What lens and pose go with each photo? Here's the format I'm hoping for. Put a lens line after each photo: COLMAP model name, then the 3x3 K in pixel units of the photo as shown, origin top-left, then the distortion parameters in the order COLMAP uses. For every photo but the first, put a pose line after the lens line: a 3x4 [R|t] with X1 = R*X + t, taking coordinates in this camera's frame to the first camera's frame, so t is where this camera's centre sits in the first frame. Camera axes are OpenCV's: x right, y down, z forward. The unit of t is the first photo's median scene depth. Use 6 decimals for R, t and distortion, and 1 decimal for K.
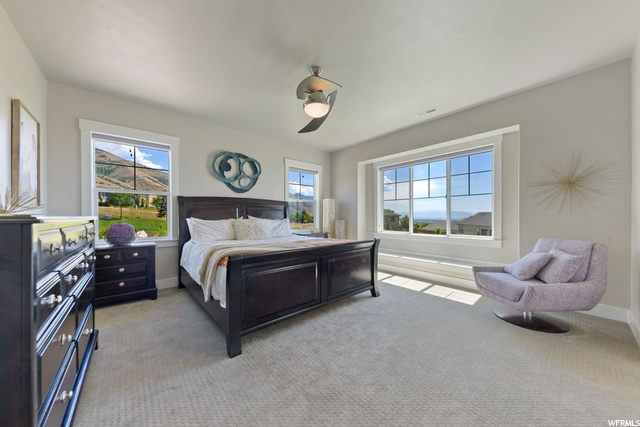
lens RADIAL K [[222.7, 0, 320.0], [0, 222.7, 213.5], [0, 0, 1]] dist [0.000338, -0.000018]
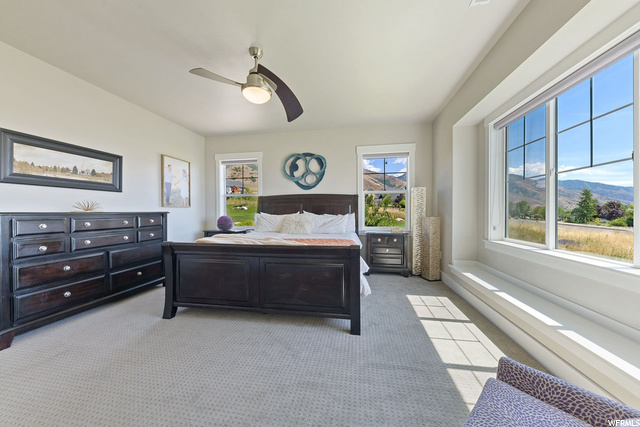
lens RADIAL K [[222.7, 0, 320.0], [0, 222.7, 213.5], [0, 0, 1]] dist [0.000338, -0.000018]
pose [[0.631897, 0.008356, -0.775008, 0.522006], [0.009695, 0.999778, 0.018684, 0.002211], [0.774992, -0.019320, 0.631676, 0.382158]]
